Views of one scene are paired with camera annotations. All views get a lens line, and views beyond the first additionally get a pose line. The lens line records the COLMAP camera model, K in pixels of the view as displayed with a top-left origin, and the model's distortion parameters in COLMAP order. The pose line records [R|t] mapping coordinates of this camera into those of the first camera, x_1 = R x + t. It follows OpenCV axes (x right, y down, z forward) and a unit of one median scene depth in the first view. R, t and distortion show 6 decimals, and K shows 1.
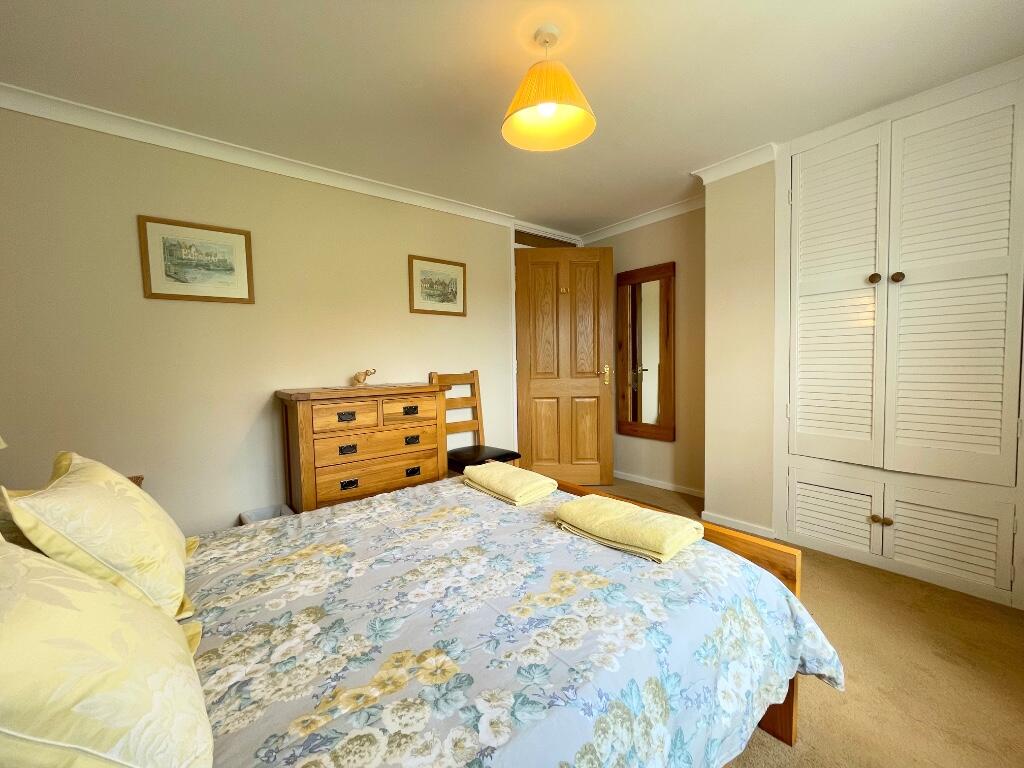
lens RADIAL K [[420.7, 0, 510.9], [0, 420.7, 382.0], [0, 0, 1]] dist [0.002470, -0.000402]
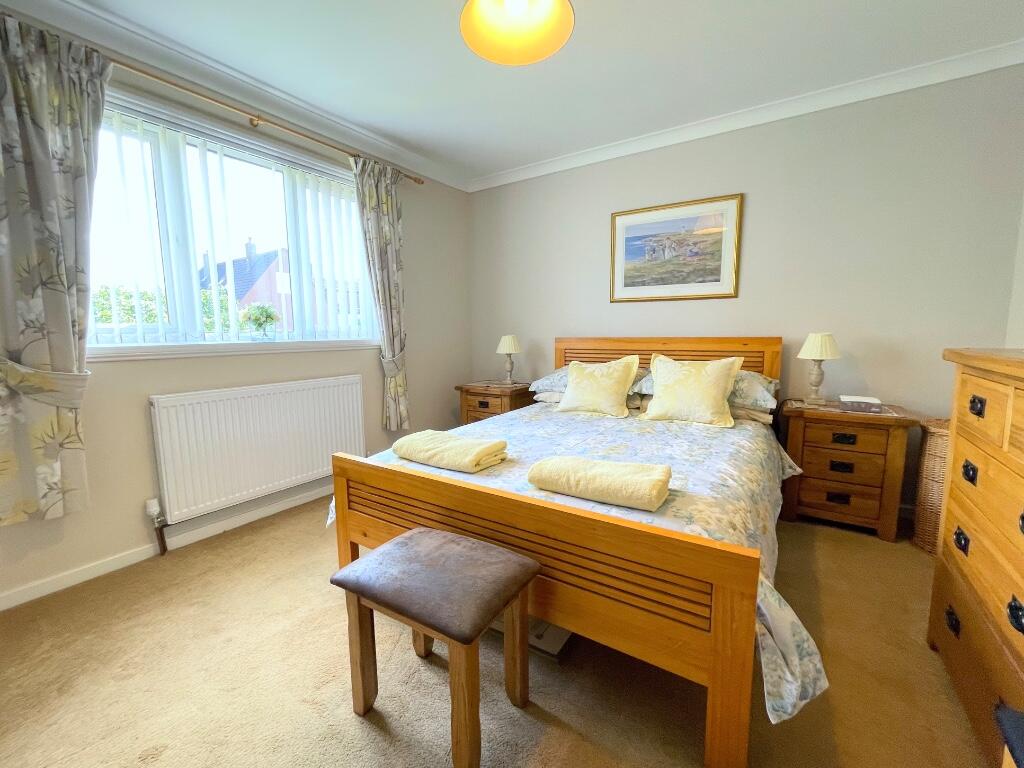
lens RADIAL K [[420.7, 0, 510.9], [0, 420.7, 382.0], [0, 0, 1]] dist [0.002470, -0.000402]
pose [[-0.957335, 0.068253, -0.280803, 0.260132], [0.018291, 0.984071, 0.176831, -0.041778], [0.288400, 0.164150, -0.943335, 1.315353]]
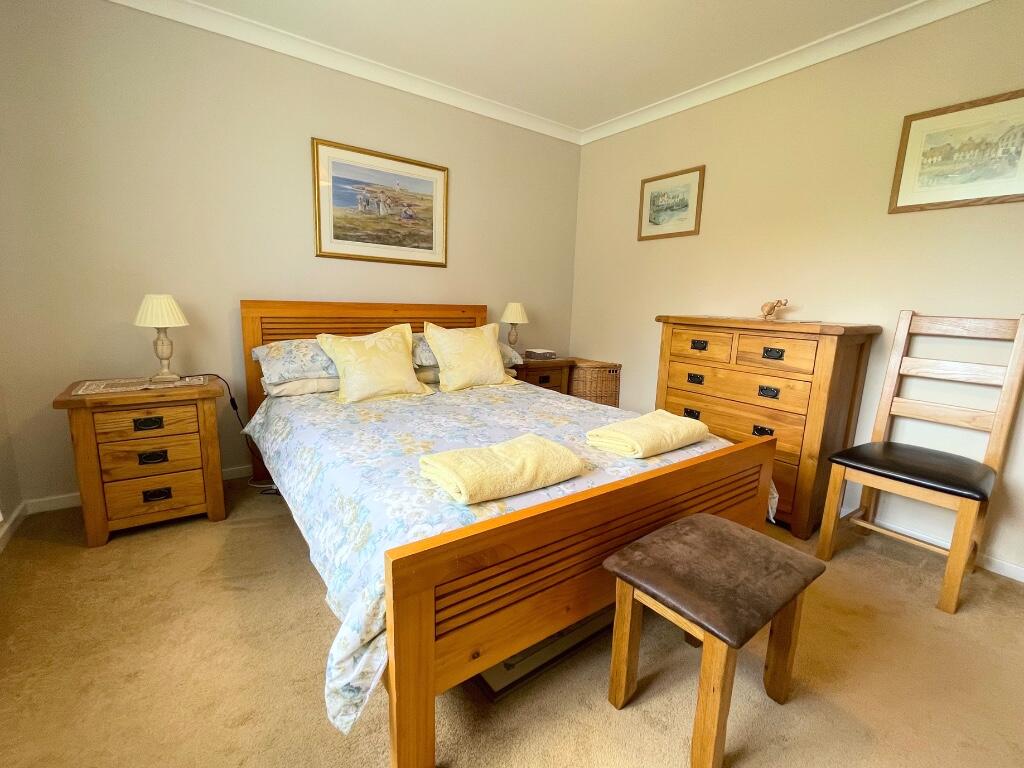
lens RADIAL K [[455.4, 0, 494.8], [0, 455.4, 377.9], [0, 0, 1]] dist [0.000524, 0.000082]
pose [[-0.090978, 0.189656, -0.977626, 0.692779], [-0.082525, 0.976885, 0.197192, -0.011626], [0.992428, 0.098619, -0.073224, 0.626549]]
